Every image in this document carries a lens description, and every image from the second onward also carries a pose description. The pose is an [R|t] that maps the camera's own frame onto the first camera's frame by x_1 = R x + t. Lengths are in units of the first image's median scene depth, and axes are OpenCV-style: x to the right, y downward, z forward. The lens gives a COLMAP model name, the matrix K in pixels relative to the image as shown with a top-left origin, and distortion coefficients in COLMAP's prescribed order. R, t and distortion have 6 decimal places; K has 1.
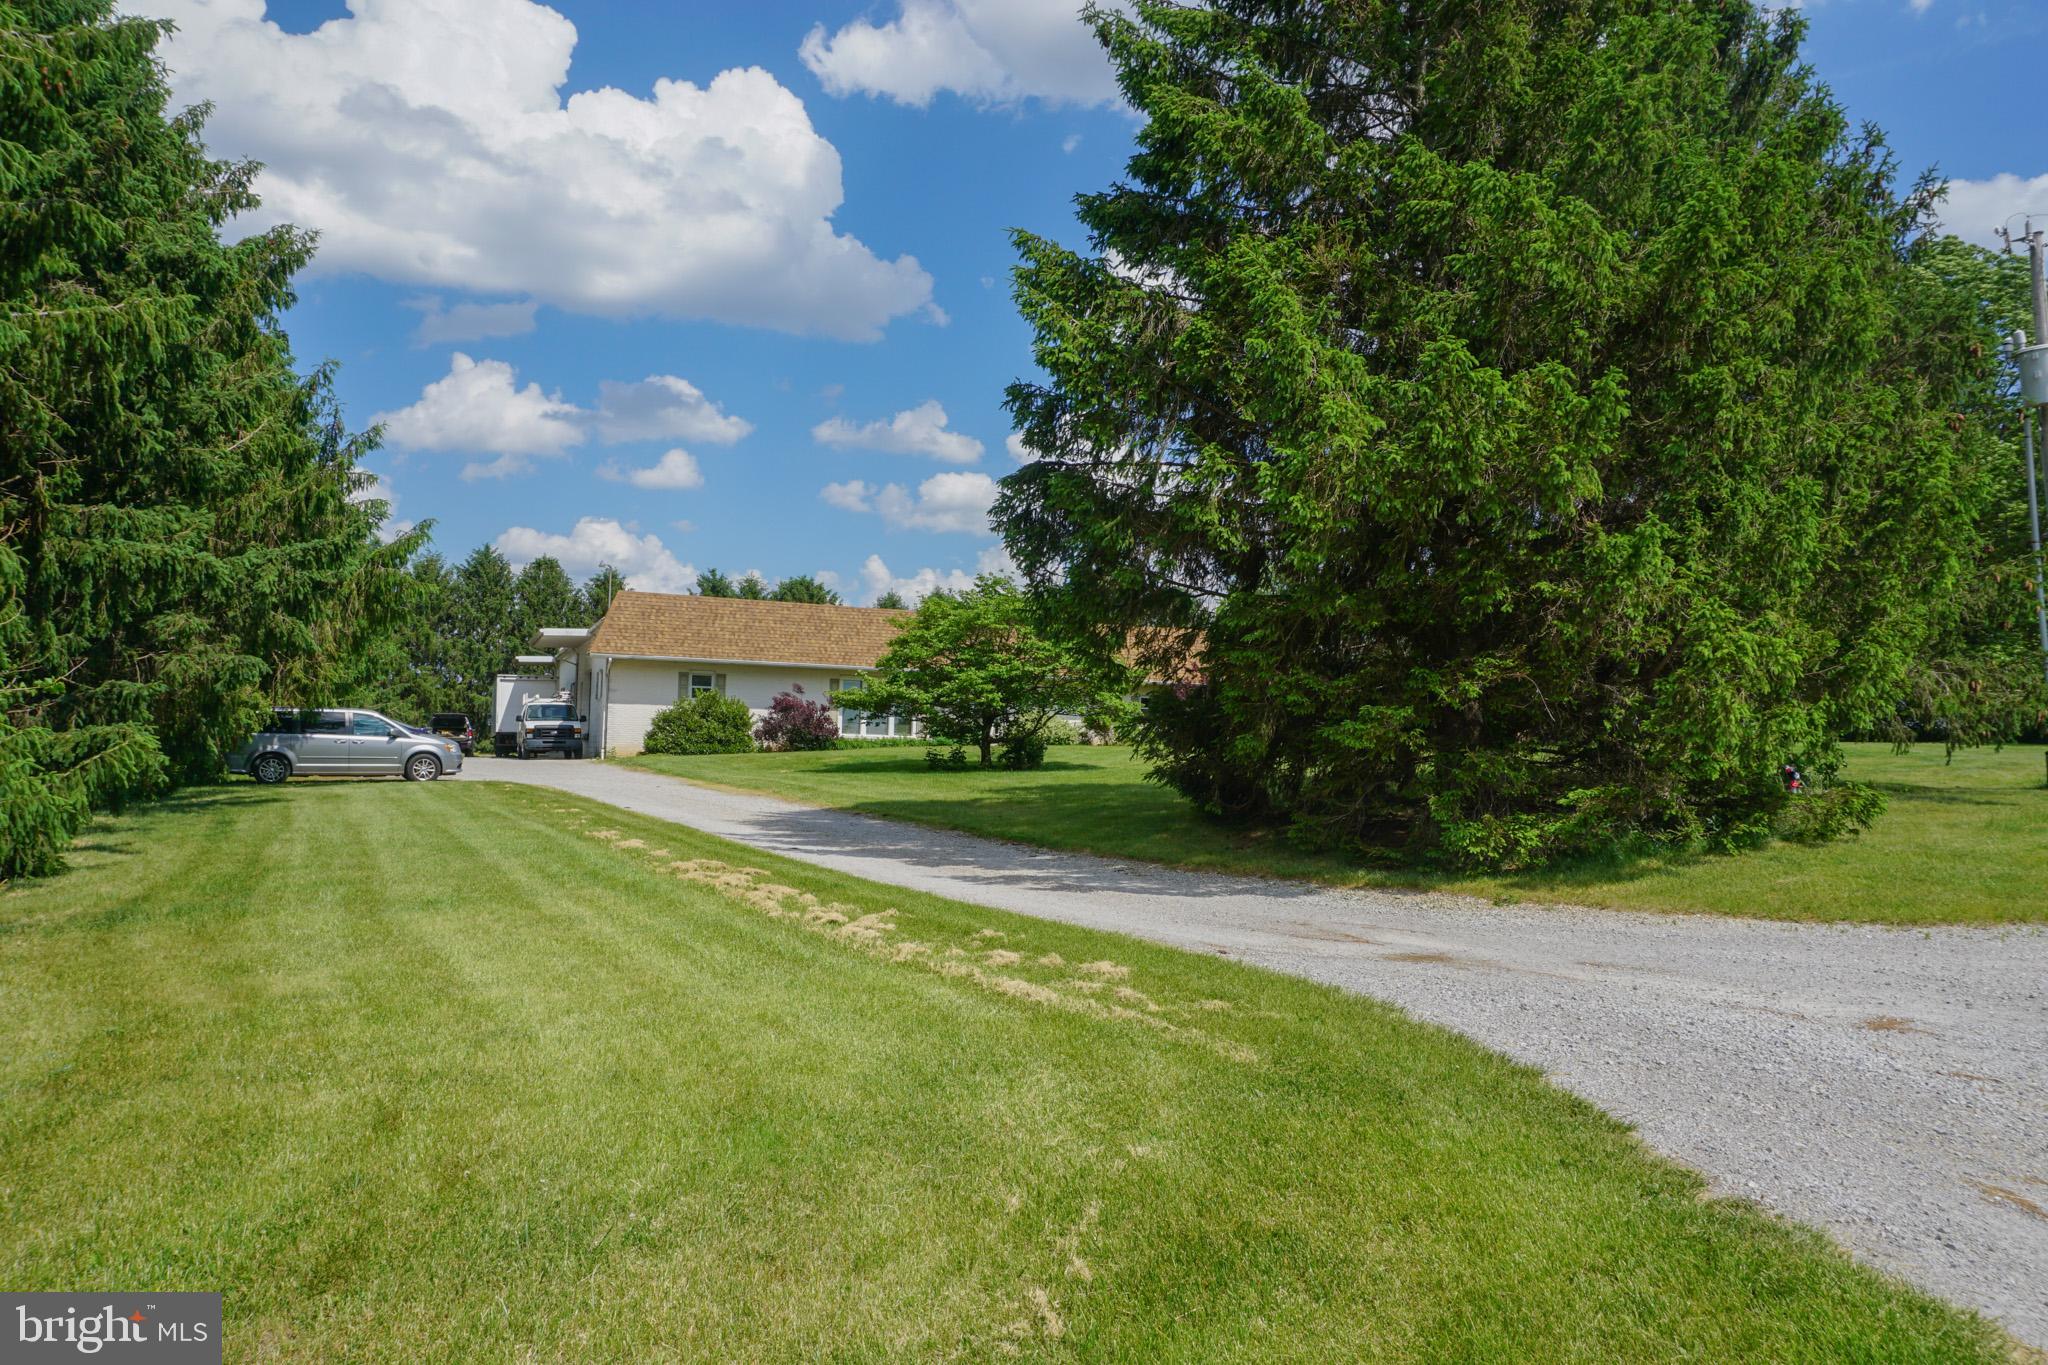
lens RADIAL K [[1397.3, 0, 1033.4], [0, 1397.3, 705.8], [0, 0, 1]] dist [-0.040813, 0.002134]
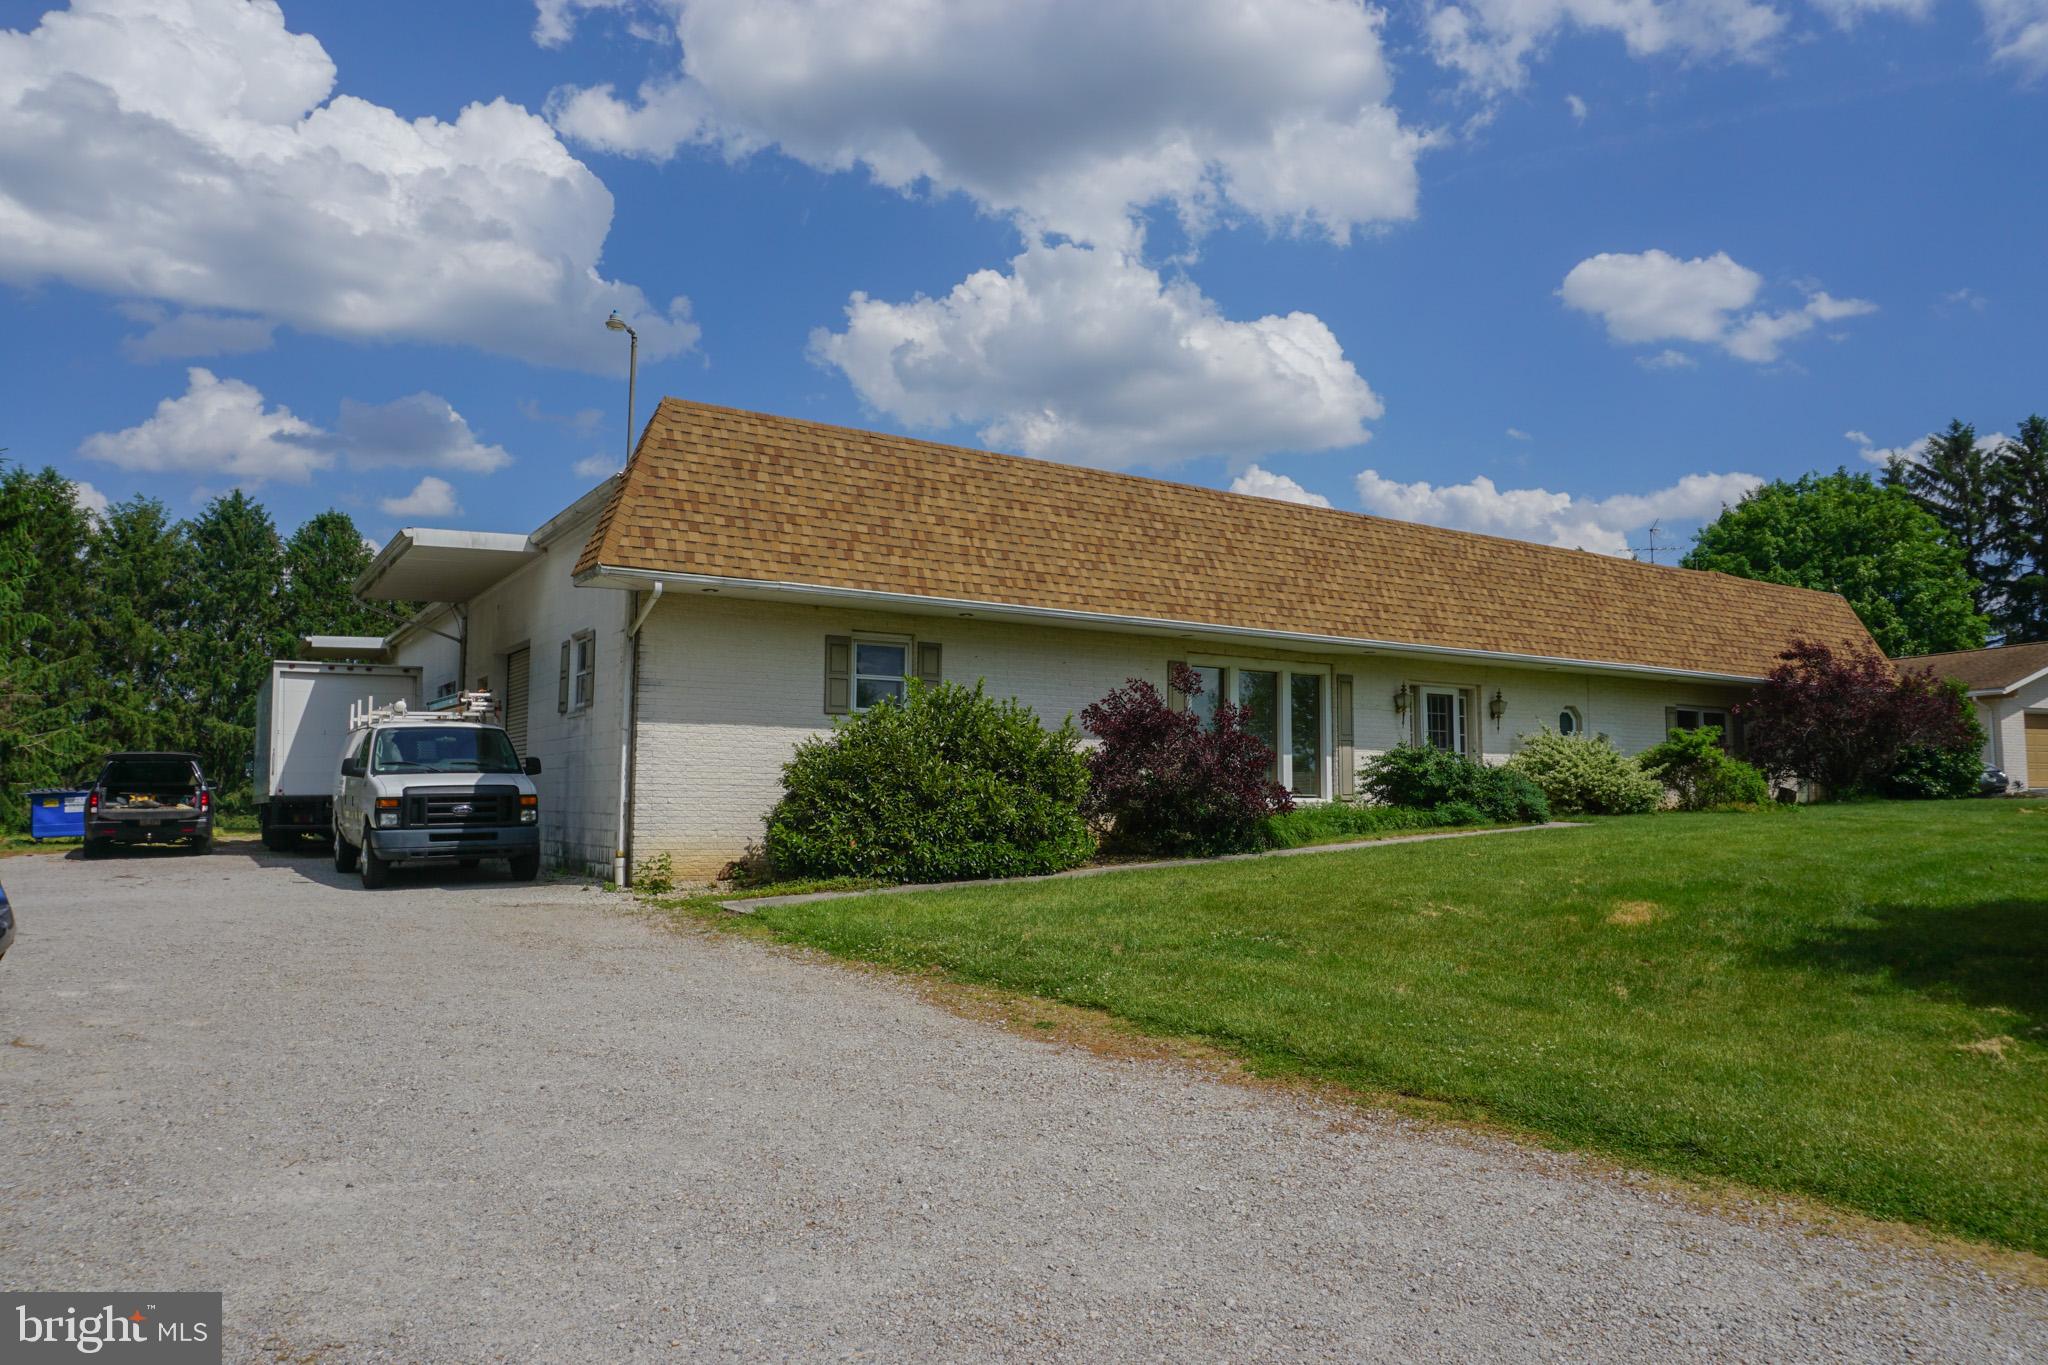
lens RADIAL K [[1373.6, 0, 1019.2], [0, 1373.6, 683.0], [0, 0, 1]] dist [-0.042317, 0.042305]
pose [[0.988528, -0.000807, 0.151035, -0.258298], [0.006625, 0.999255, -0.038020, 0.002098], [-0.150892, 0.038584, 0.987797, 0.642405]]
